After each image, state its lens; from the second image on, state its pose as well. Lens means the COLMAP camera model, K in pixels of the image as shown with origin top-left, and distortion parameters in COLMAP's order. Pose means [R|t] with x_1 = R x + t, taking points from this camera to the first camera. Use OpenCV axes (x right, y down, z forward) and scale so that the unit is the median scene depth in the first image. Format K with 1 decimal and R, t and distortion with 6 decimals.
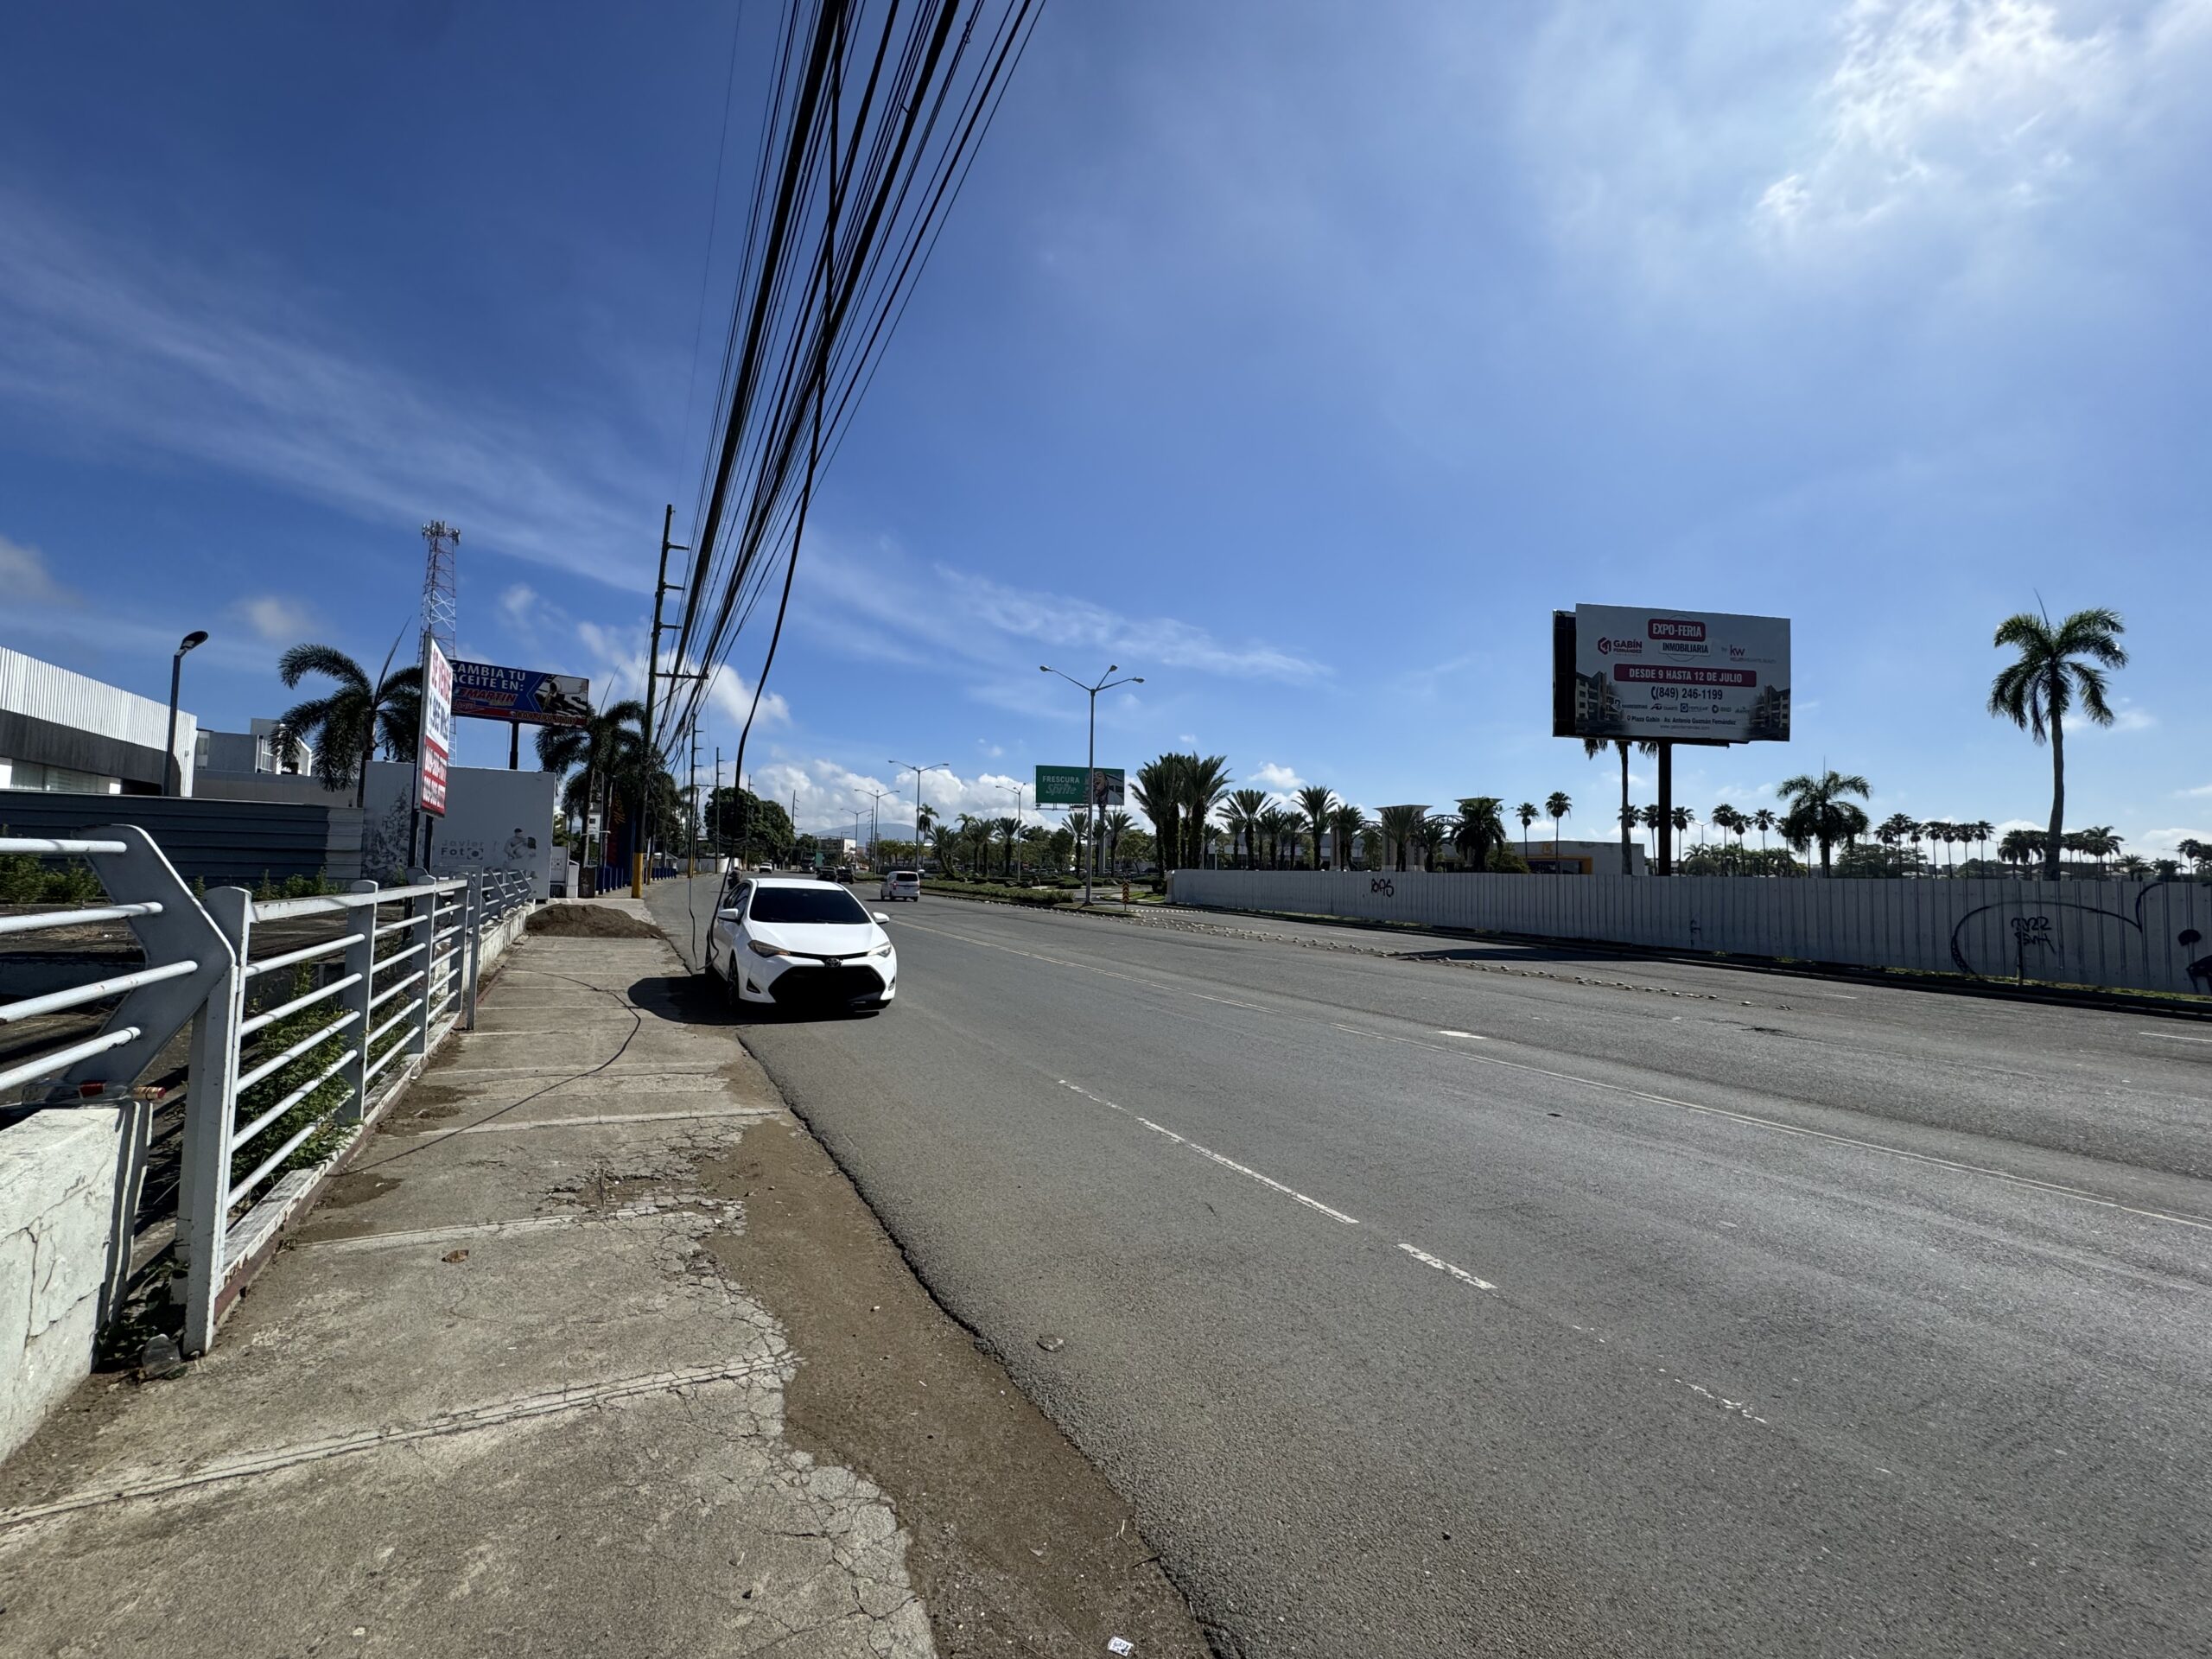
lens RADIAL K [[878.6, 0, 1097.7], [0, 878.6, 826.0], [0, 0, 1]] dist [0.000613, -0.000142]
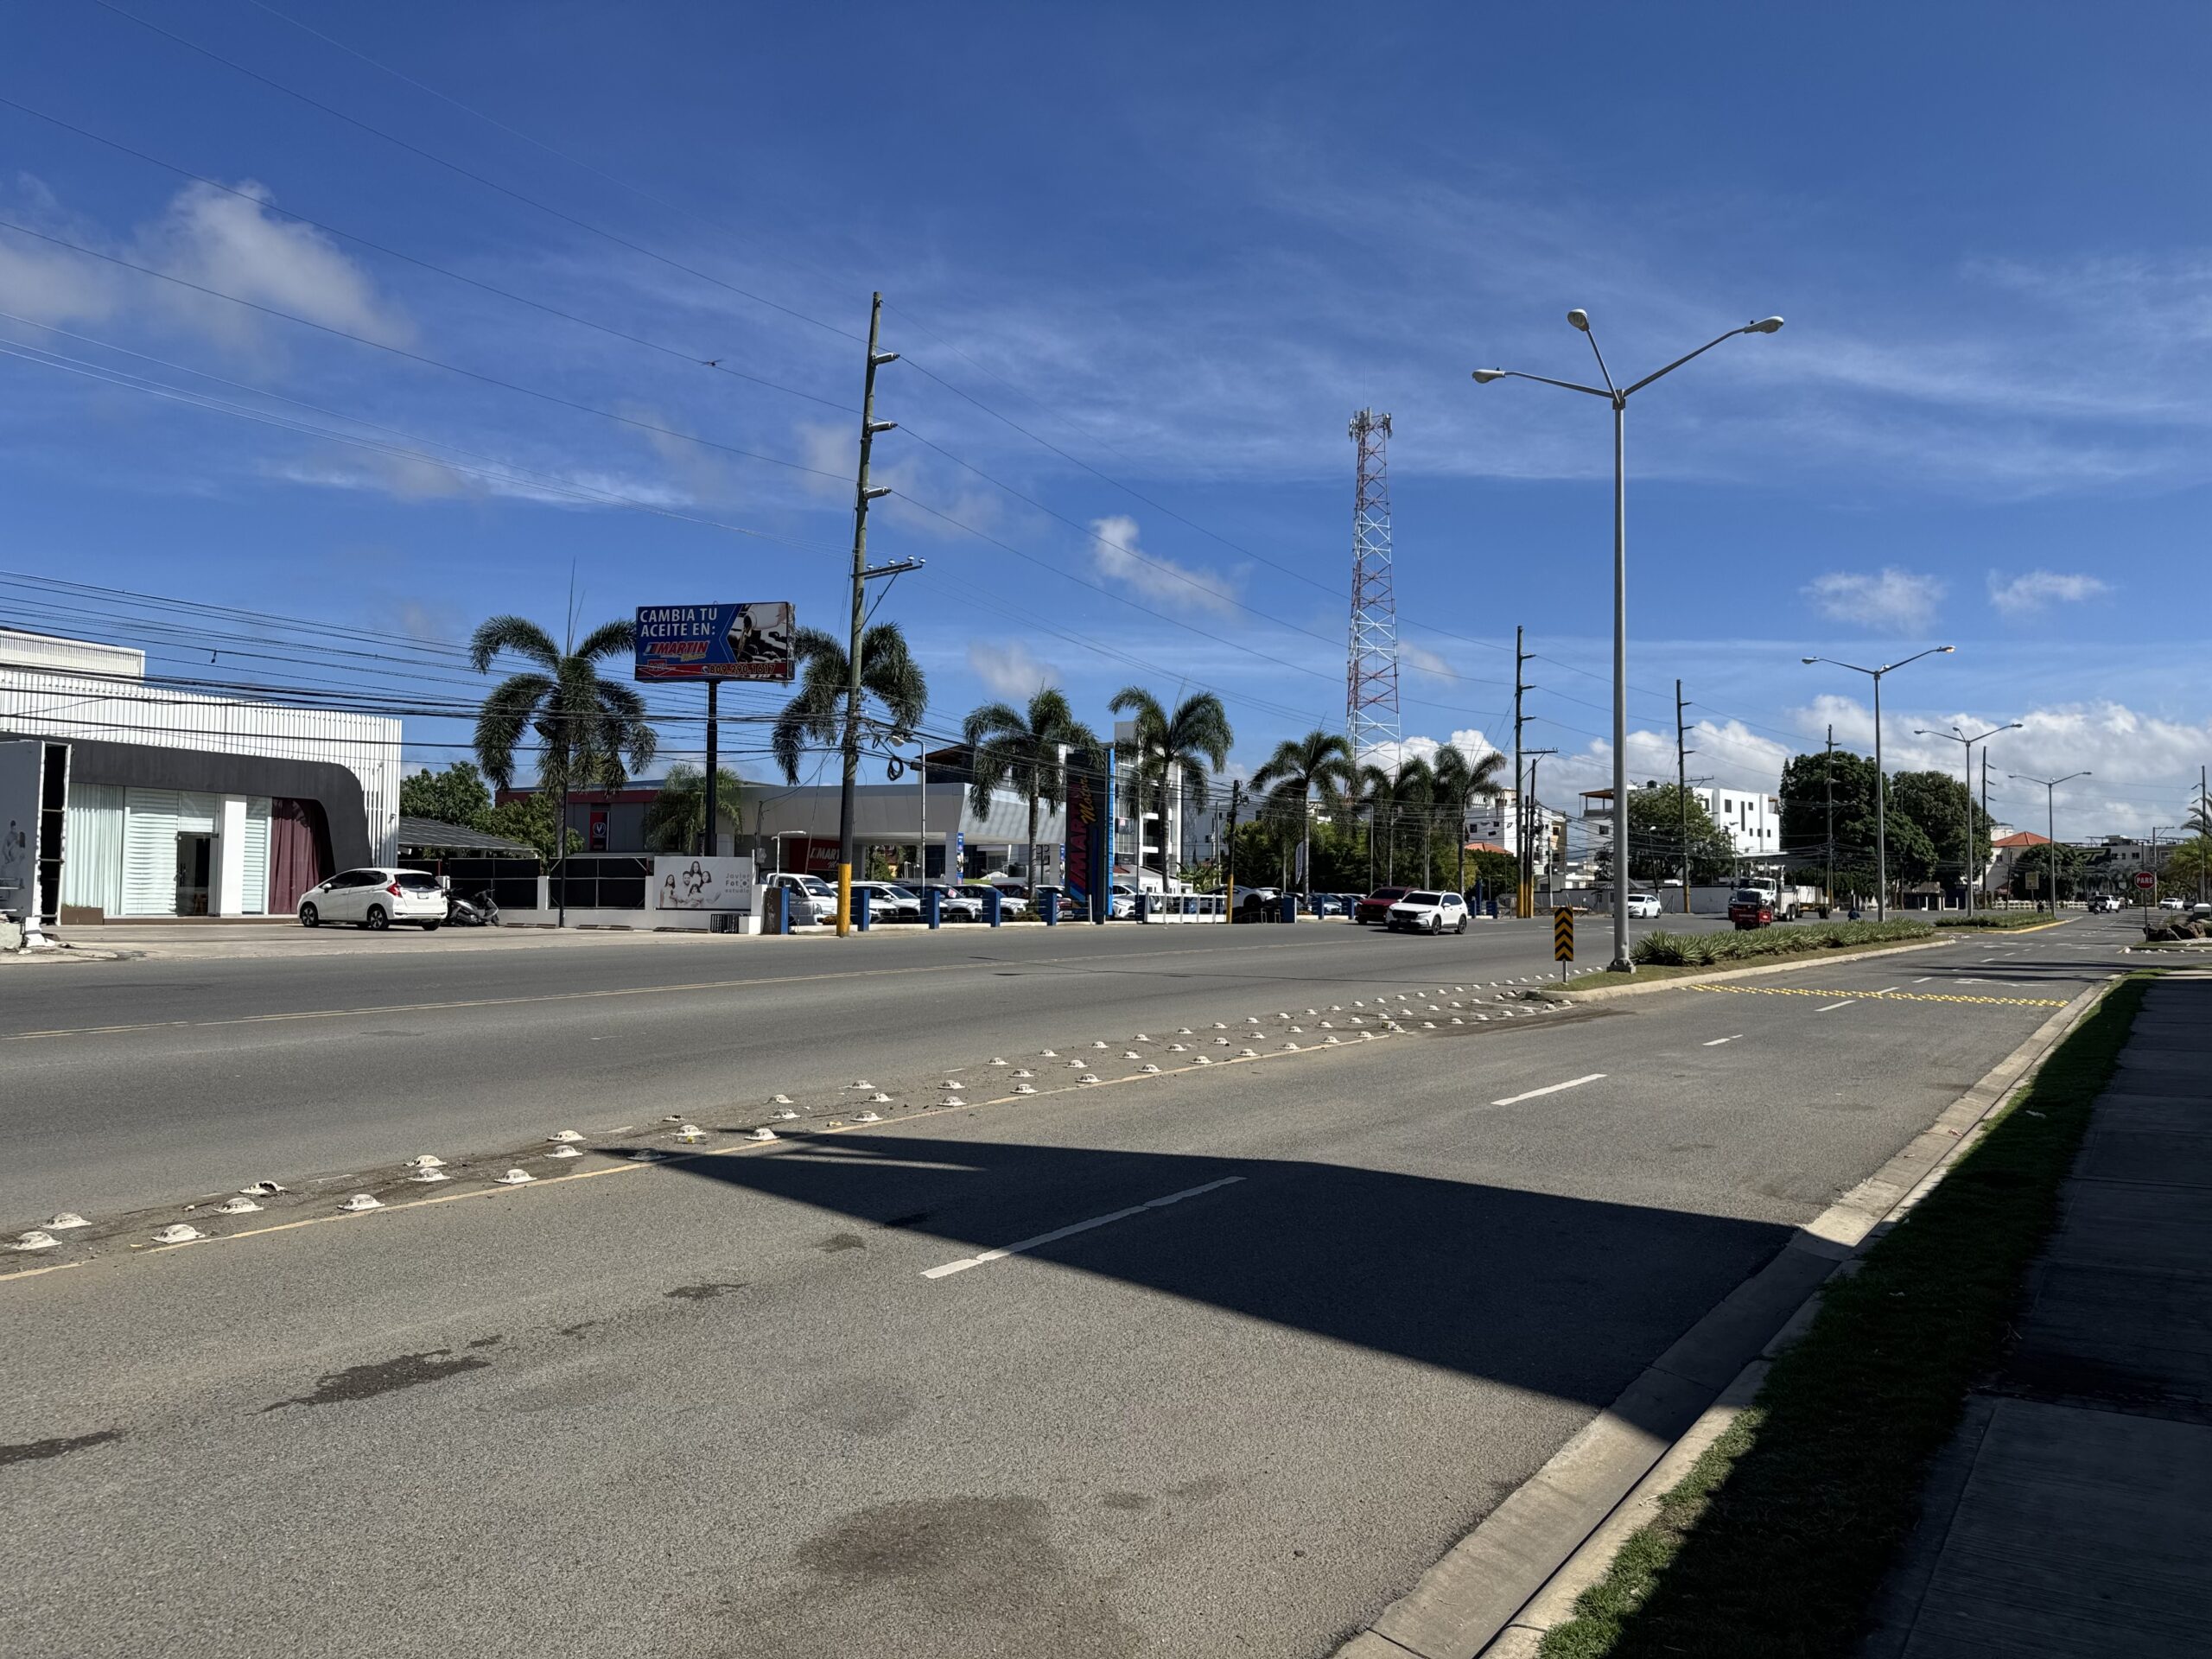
lens RADIAL K [[1541.2, 0, 1079.2], [0, 1541.2, 815.2], [0, 0, 1]] dist [0.062800, -0.068009]
pose [[0.558147, -0.059399, -0.827613, 0.920979], [0.046206, 0.998112, -0.040475, 0.092396], [0.828455, -0.015650, 0.559837, 1.004173]]
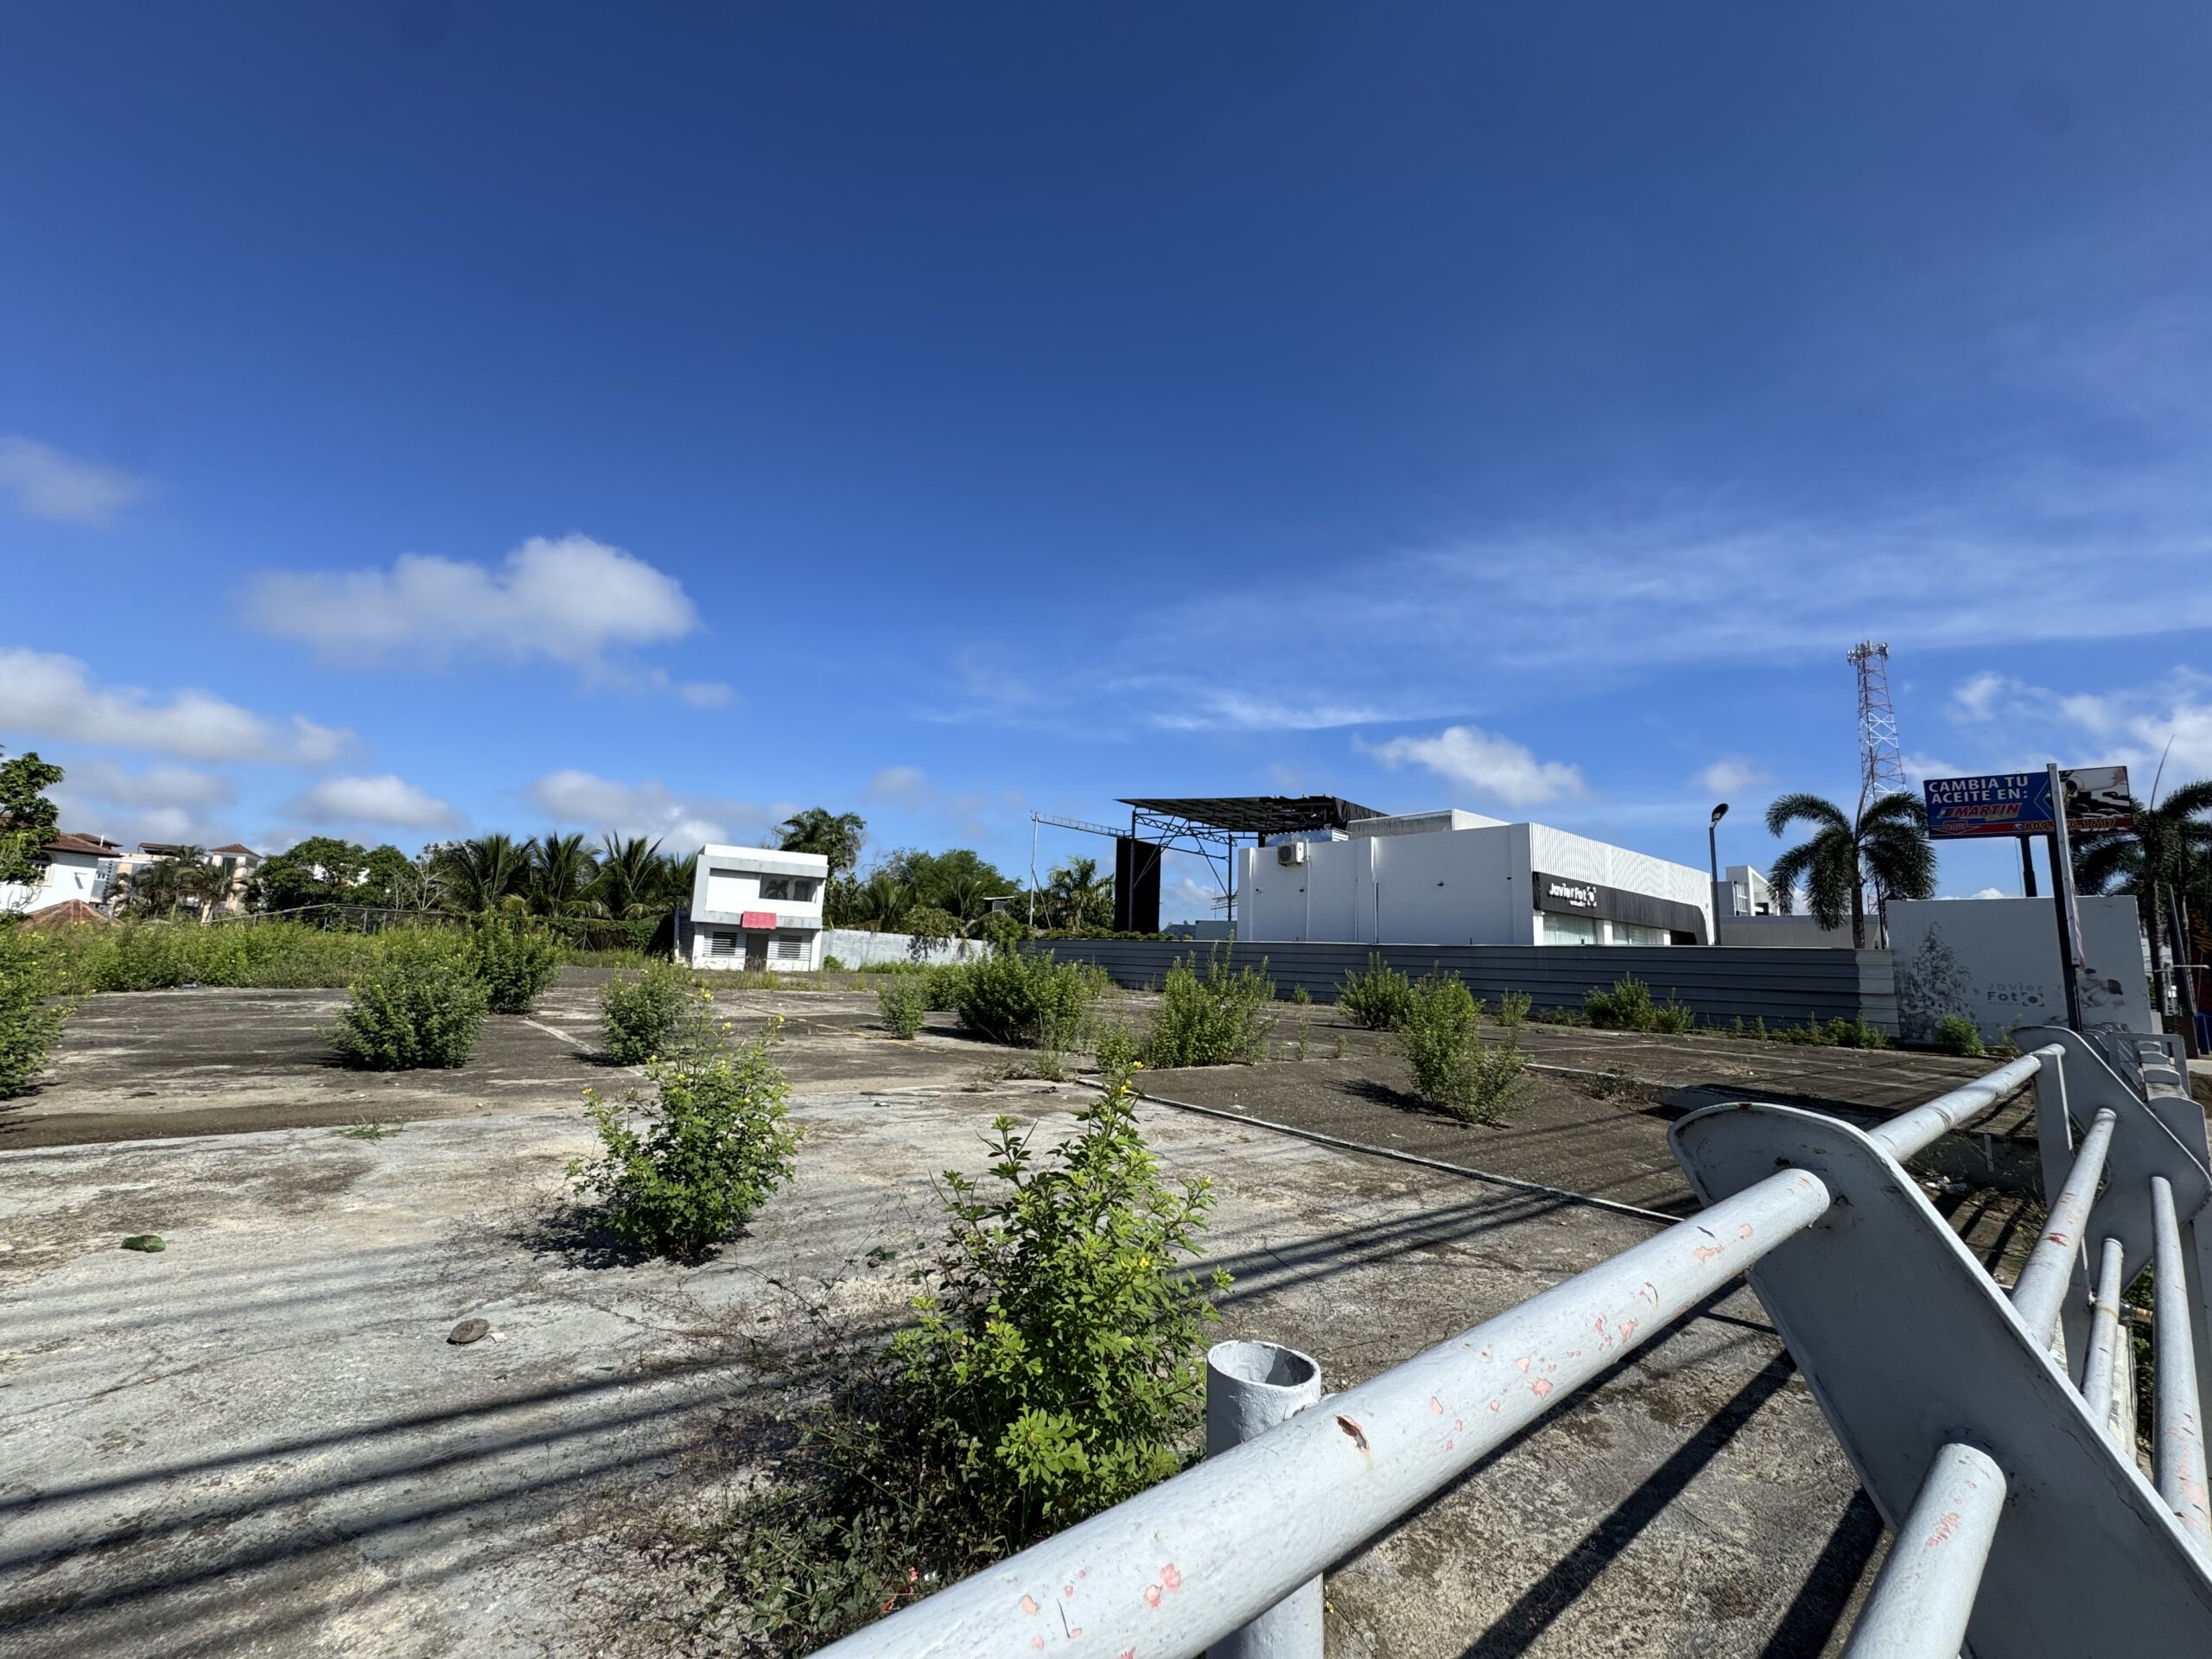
lens RADIAL K [[881.0, 0, 1109.0], [0, 881.0, 833.7], [0, 0, 1]] dist [-0.007633, 0.001719]
pose [[0.193405, -0.157340, -0.968421, -0.036576], [0.019427, 0.987478, -0.156556, -0.011419], [0.980927, 0.011465, 0.194040, -0.039587]]
